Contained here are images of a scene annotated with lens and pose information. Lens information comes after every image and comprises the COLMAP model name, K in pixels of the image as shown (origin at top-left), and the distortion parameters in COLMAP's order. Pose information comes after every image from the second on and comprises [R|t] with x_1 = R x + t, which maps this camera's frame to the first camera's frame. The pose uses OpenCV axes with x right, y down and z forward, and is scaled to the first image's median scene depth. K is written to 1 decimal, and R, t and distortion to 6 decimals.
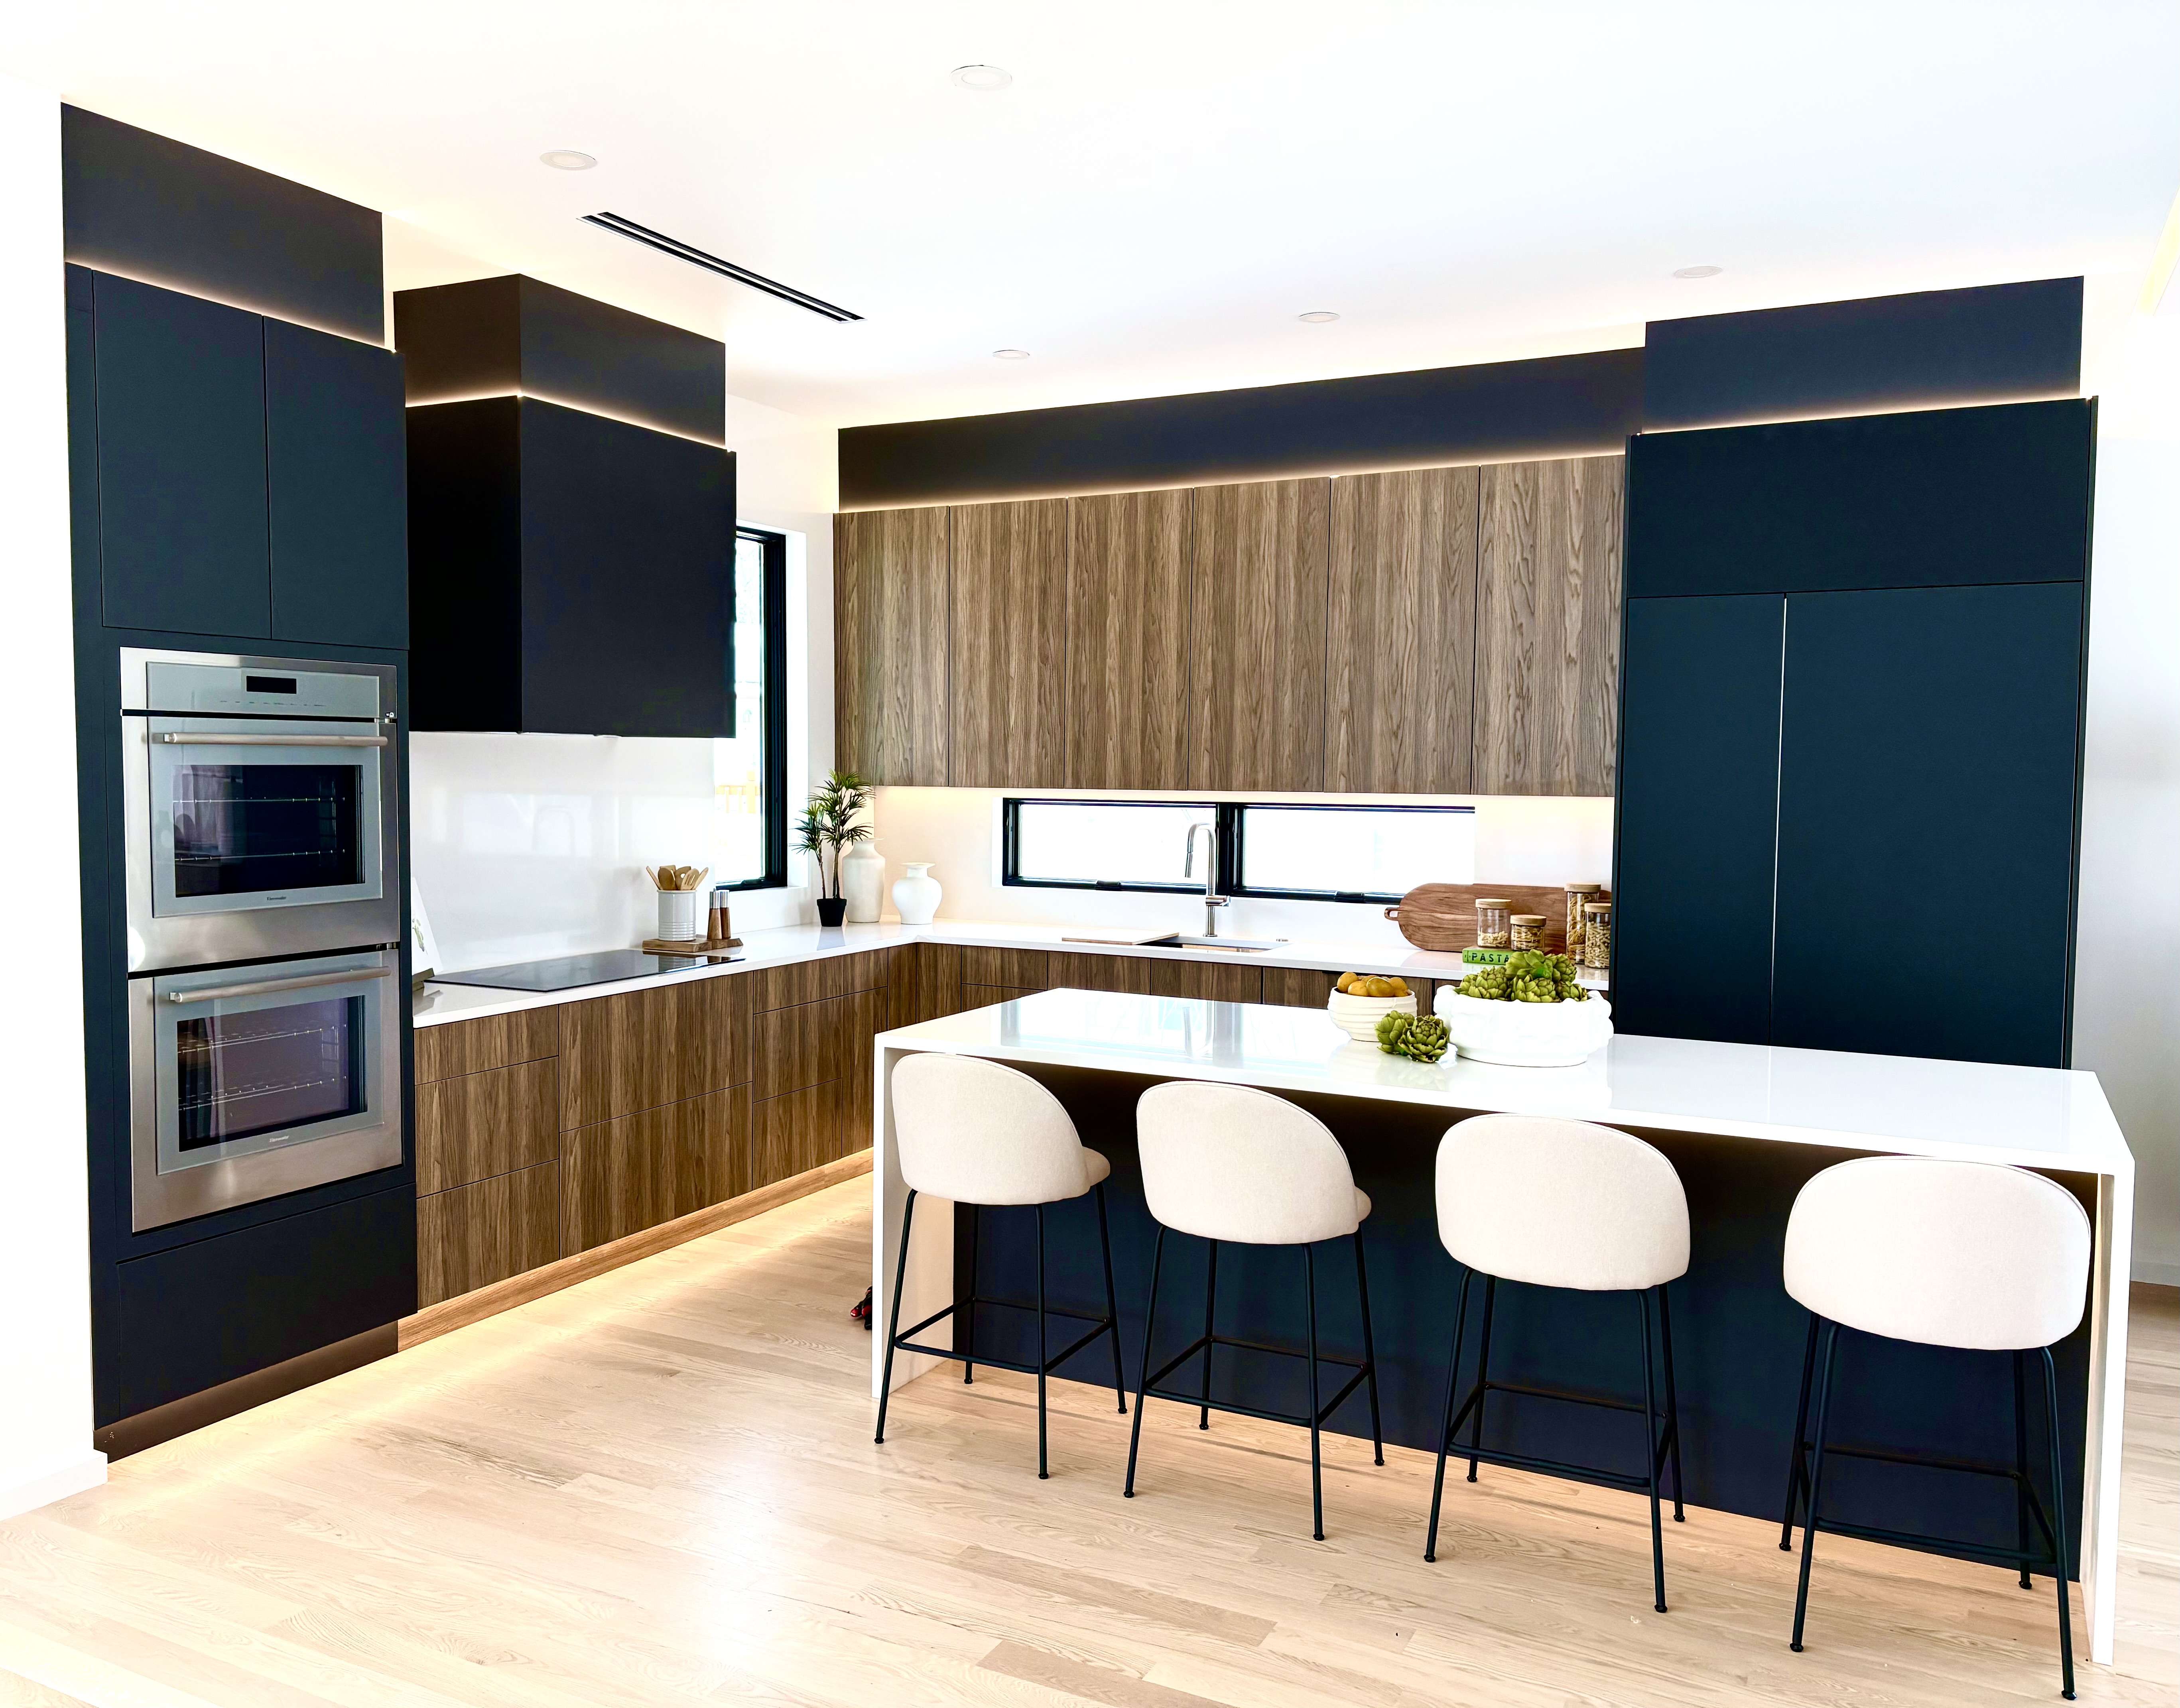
lens RADIAL K [[1685.3, 0, 1084.4], [0, 1685.3, 855.1], [0, 0, 1]] dist [0.024727, 0.008224]
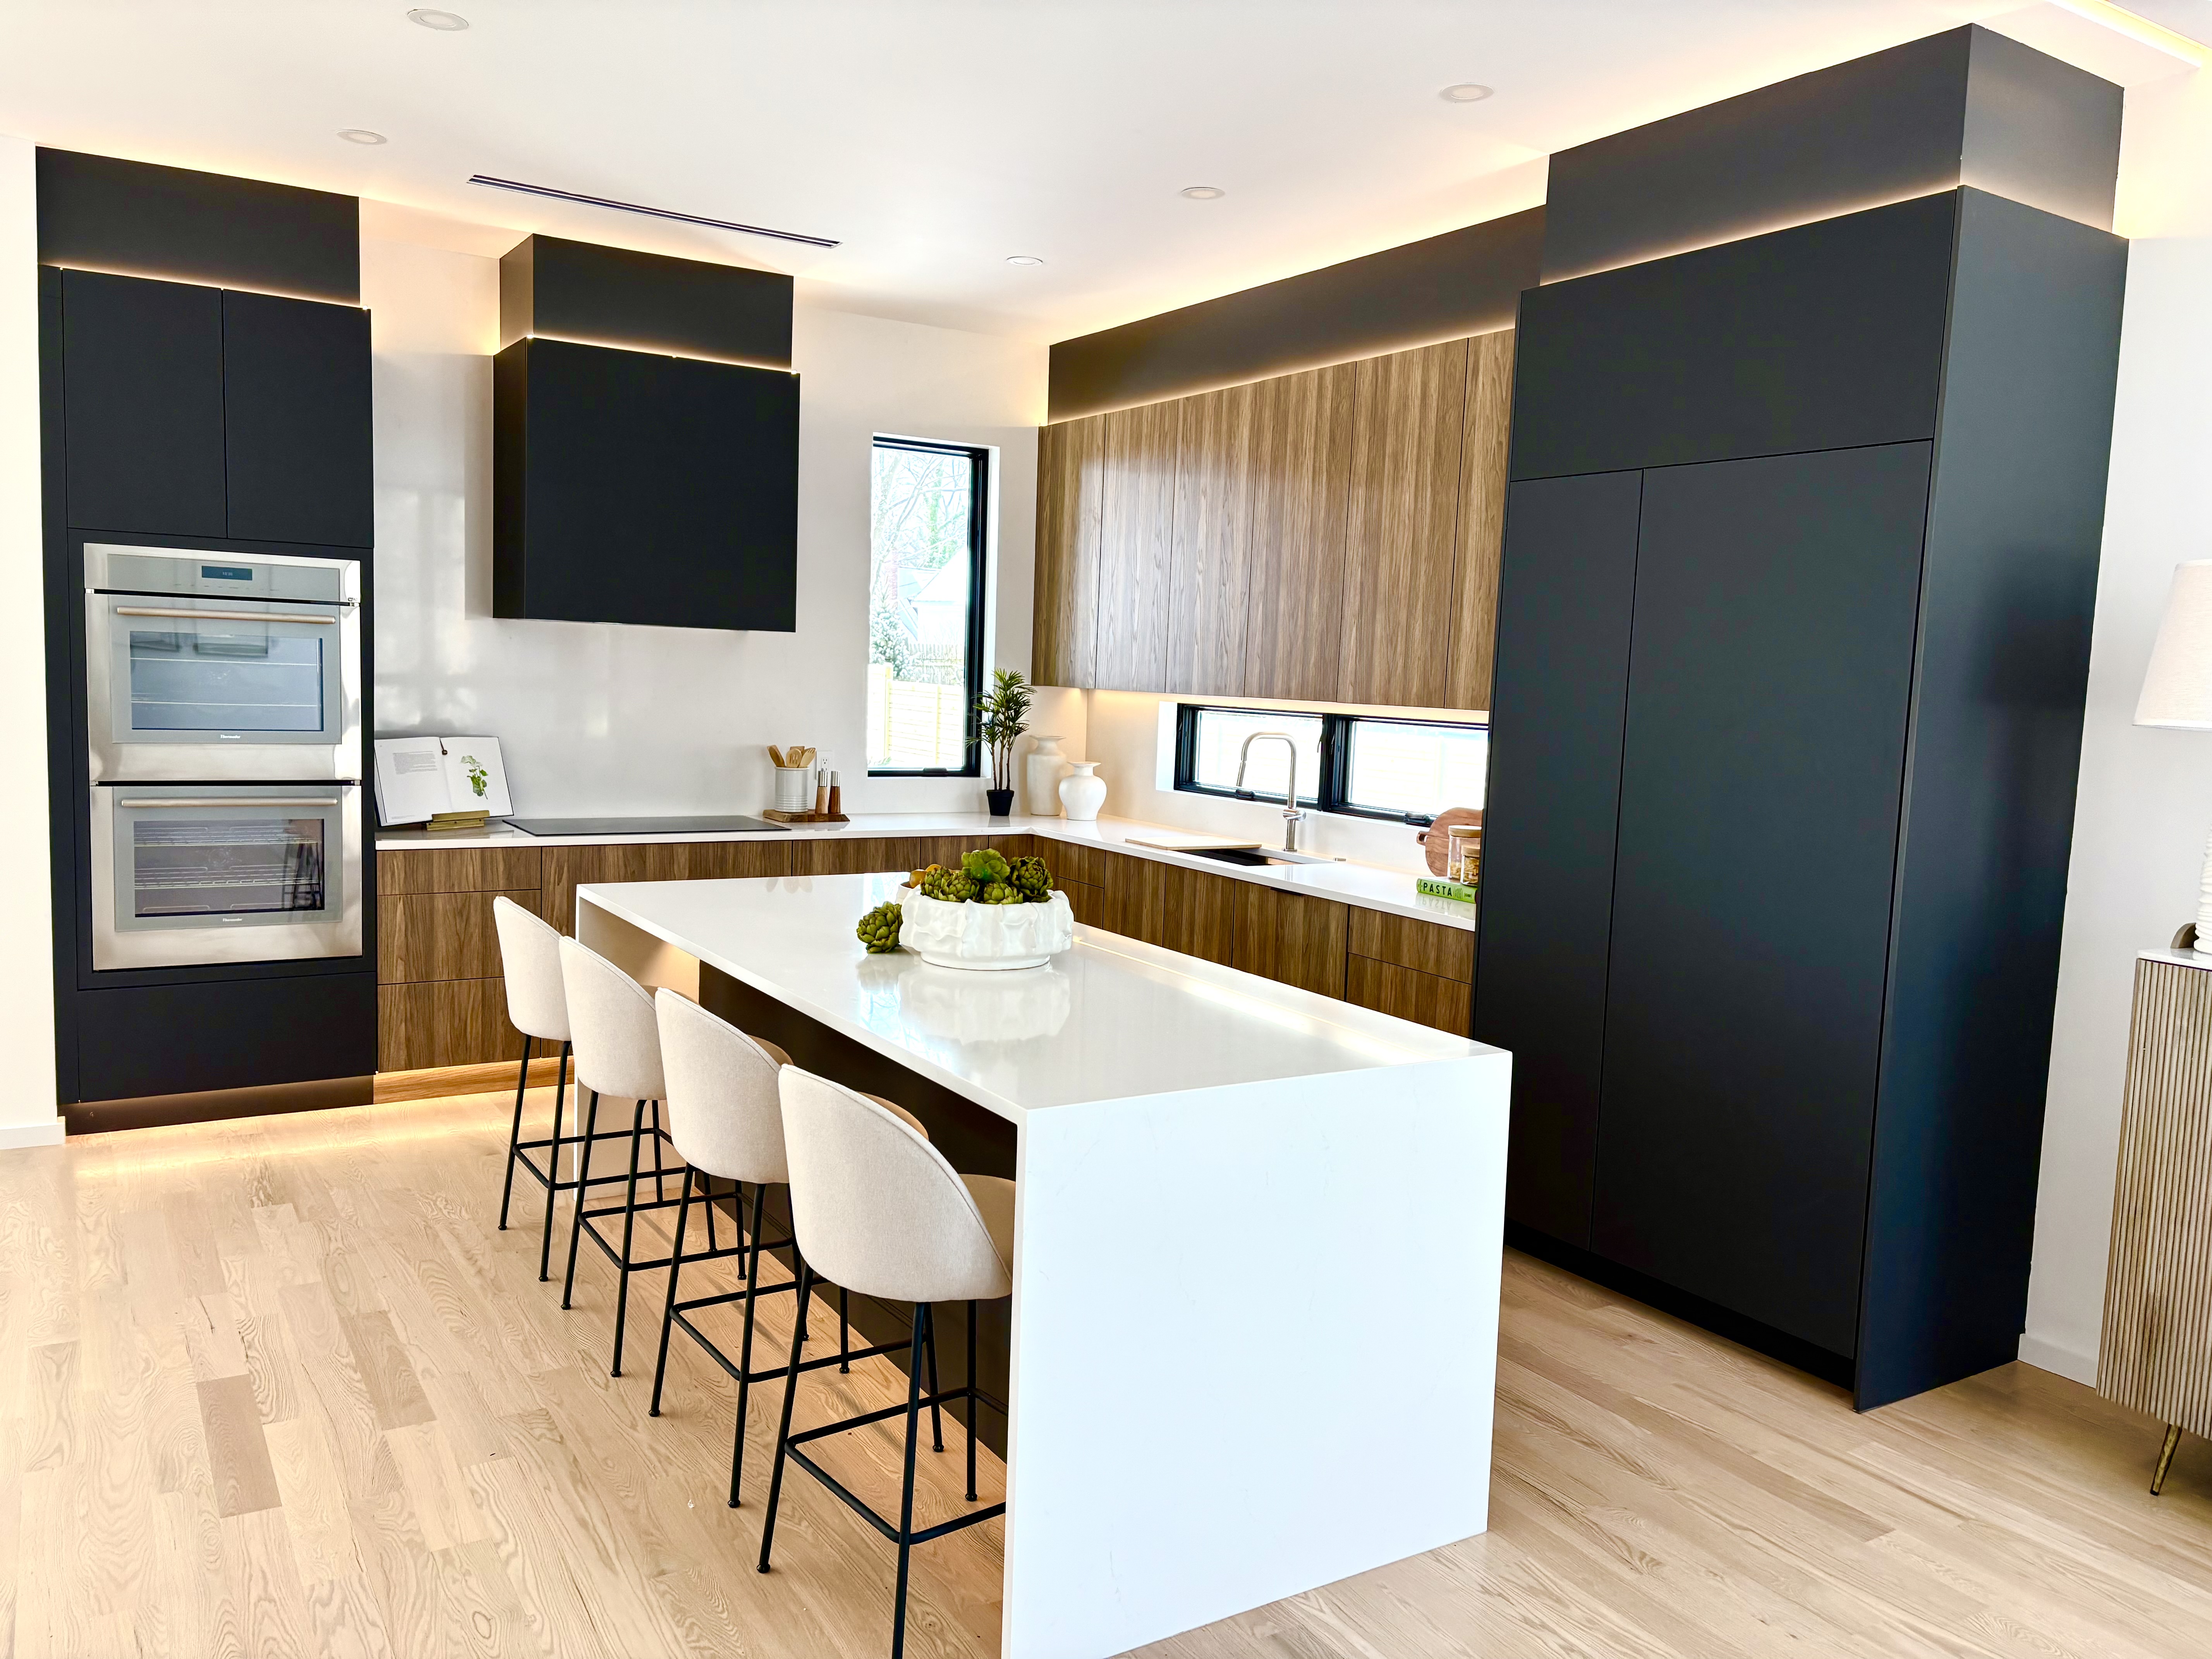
lens RADIAL K [[1662.8, 0, 1112.7], [0, 1662.8, 822.1], [0, 0, 1]] dist [0.050854, -0.014185]
pose [[0.862523, 0.072069, -0.500859, 0.505895], [-0.059274, 0.997381, 0.041439, -0.002060], [0.502534, -0.006055, 0.864536, 0.139981]]
